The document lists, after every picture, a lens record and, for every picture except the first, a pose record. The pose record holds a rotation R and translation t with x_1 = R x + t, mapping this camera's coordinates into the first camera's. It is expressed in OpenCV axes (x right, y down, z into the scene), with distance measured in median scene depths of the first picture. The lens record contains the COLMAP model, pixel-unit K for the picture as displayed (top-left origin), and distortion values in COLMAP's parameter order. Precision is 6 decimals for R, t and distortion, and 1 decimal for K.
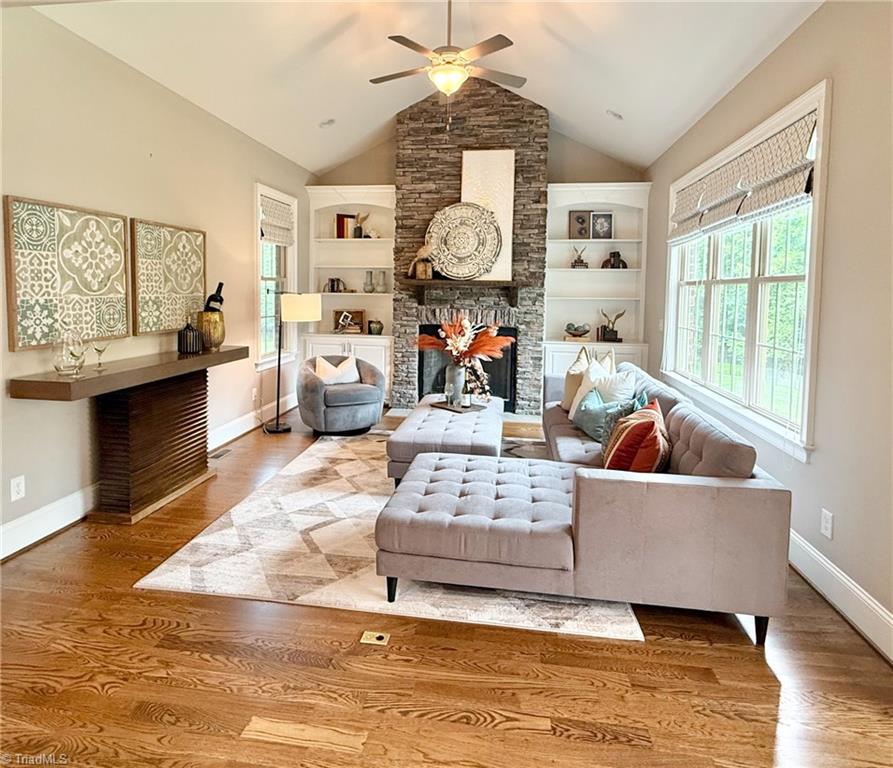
lens RADIAL K [[511.6, 0, 443.1], [0, 511.6, 315.0], [0, 0, 1]] dist [-0.000509, -0.002249]
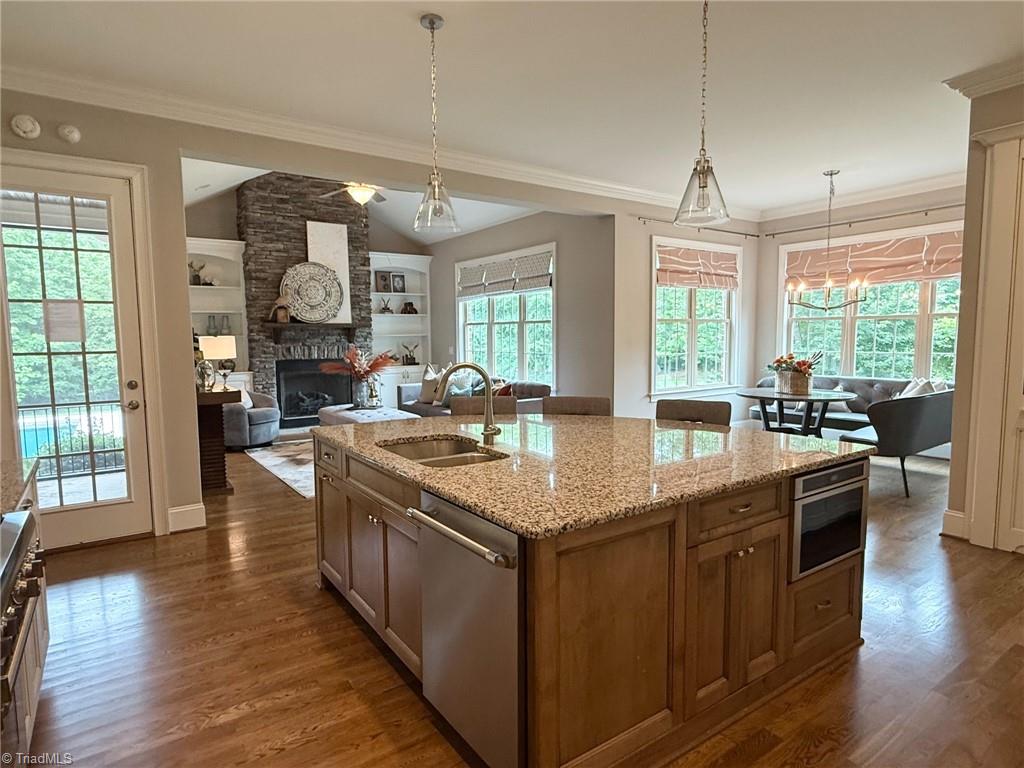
lens RADIAL K [[581.4, 0, 512.5], [0, 581.4, 385.5], [0, 0, 1]] dist [0.001638, -0.000034]
pose [[0.736507, -0.081504, 0.671502, -0.588193], [0.051330, 0.996586, 0.064662, 0.018696], [-0.674479, -0.013156, 0.738176, -0.412783]]
